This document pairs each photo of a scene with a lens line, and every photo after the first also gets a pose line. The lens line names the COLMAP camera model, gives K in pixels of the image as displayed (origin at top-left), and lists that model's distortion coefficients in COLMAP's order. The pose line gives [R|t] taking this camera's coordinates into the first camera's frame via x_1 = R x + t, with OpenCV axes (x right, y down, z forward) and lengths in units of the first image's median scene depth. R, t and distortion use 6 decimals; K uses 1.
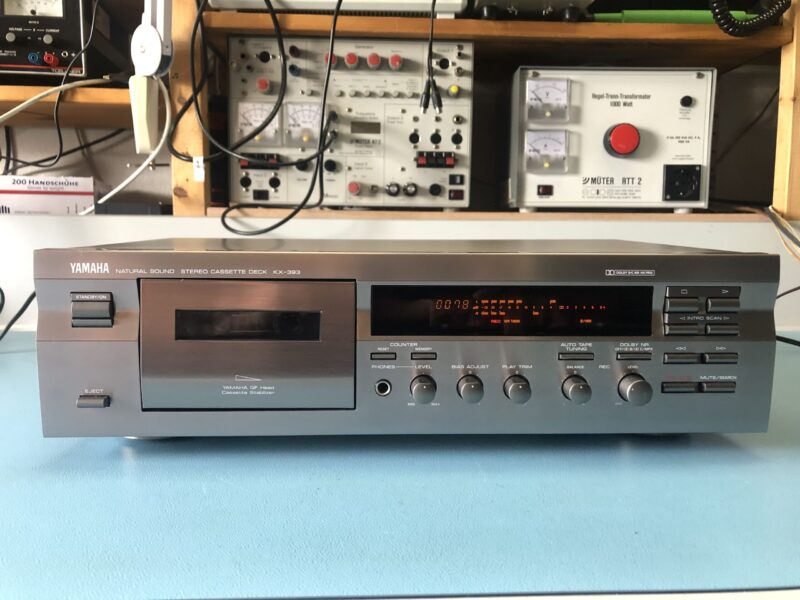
lens RADIAL K [[664.3, 0, 399.2], [0, 664.3, 300.0], [0, 0, 1]] dist [0.009479, -0.059154]
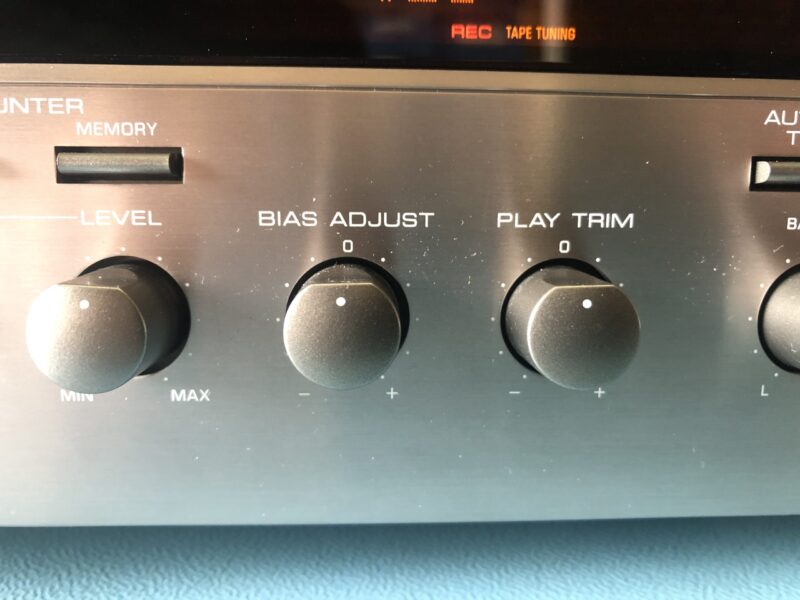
lens RADIAL K [[664.3, 0, 397.5], [0, 664.3, 300.5], [0, 0, 1]] dist [0.009479, -0.059154]
pose [[0.999870, -0.007095, 0.014445, 0.119306], [0.006642, 0.999491, 0.031189, 0.119554], [-0.014659, -0.031089, 0.999409, 0.783674]]
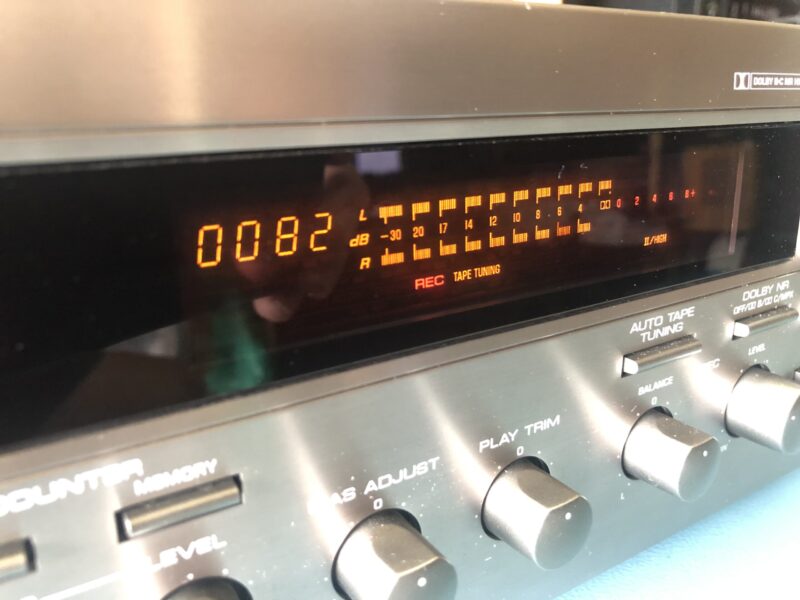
lens RADIAL K [[664.3, 0, 397.5], [0, 664.3, 306.1], [0, 0, 1]] dist [0.009479, -0.059154]
pose [[0.871664, -0.166894, 0.460813, 0.010571], [0.085487, 0.977595, 0.192353, -0.010958], [-0.482592, -0.128274, 0.866401, 0.788102]]
